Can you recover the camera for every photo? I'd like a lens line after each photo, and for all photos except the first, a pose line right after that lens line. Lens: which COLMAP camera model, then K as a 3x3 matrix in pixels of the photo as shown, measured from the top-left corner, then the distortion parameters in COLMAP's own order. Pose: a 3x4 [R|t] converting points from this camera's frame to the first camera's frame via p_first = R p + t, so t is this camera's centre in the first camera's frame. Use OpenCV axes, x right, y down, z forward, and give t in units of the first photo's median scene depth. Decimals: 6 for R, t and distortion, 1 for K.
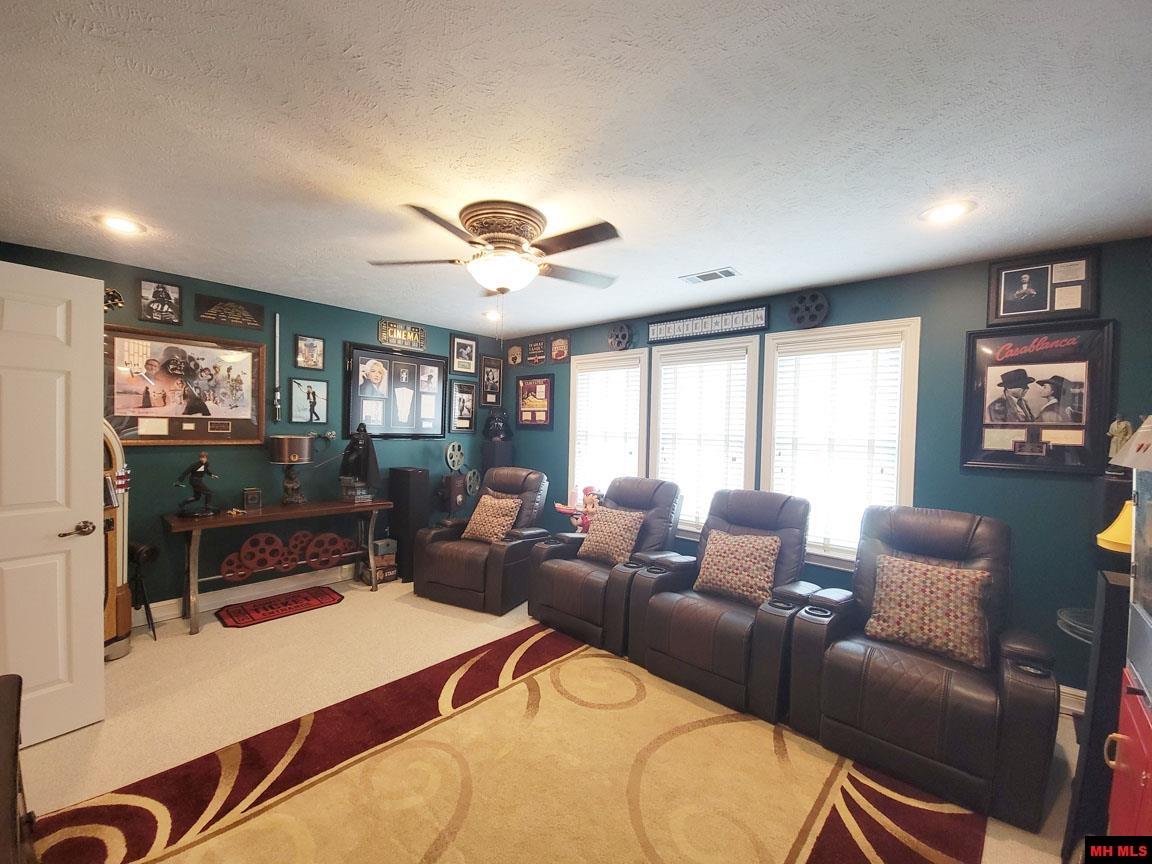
lens RADIAL K [[466.7, 0, 569.2], [0, 466.7, 436.0], [0, 0, 1]] dist [0.003527, -0.006670]
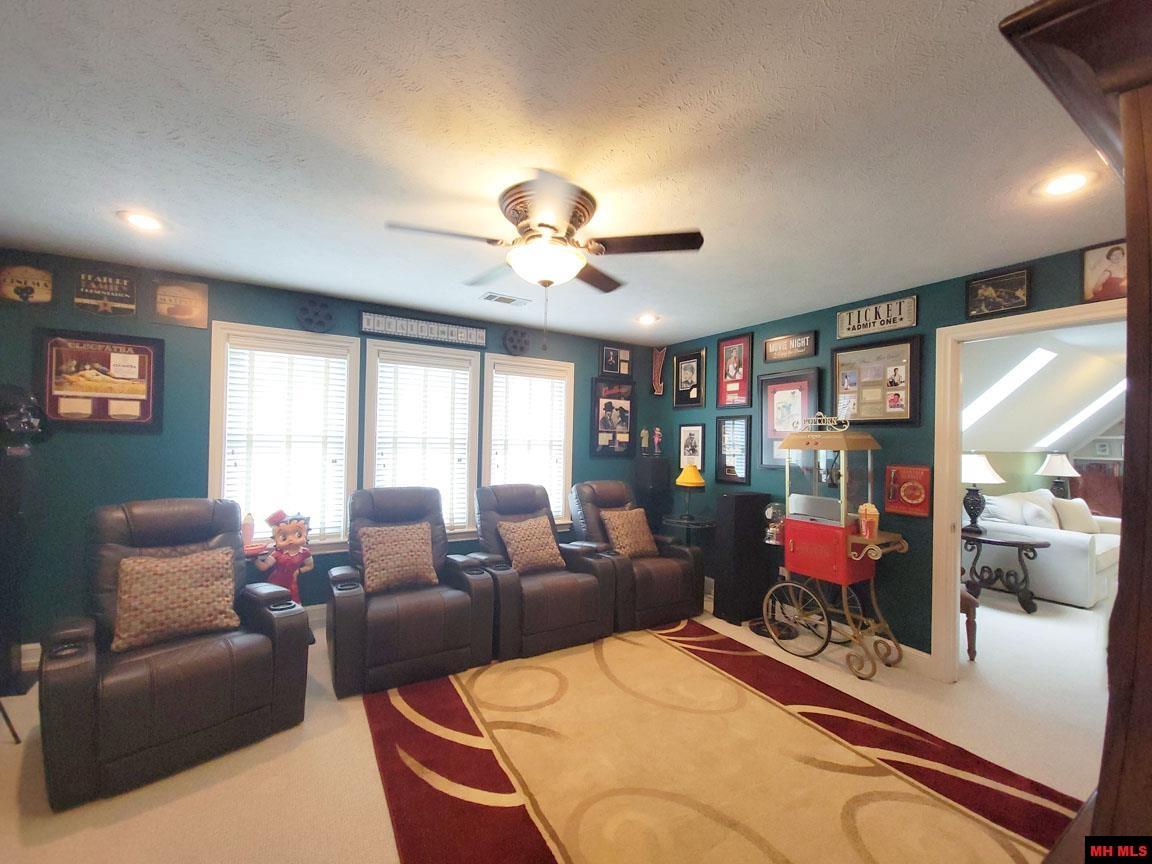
lens RADIAL K [[466.7, 0, 566.2], [0, 466.7, 434.0], [0, 0, 1]] dist [0.003527, -0.006670]
pose [[0.293720, -0.010879, 0.955830, -0.781245], [0.000724, 0.999937, 0.011159, -0.029741], [-0.955891, -0.002586, 0.293709, 0.545120]]
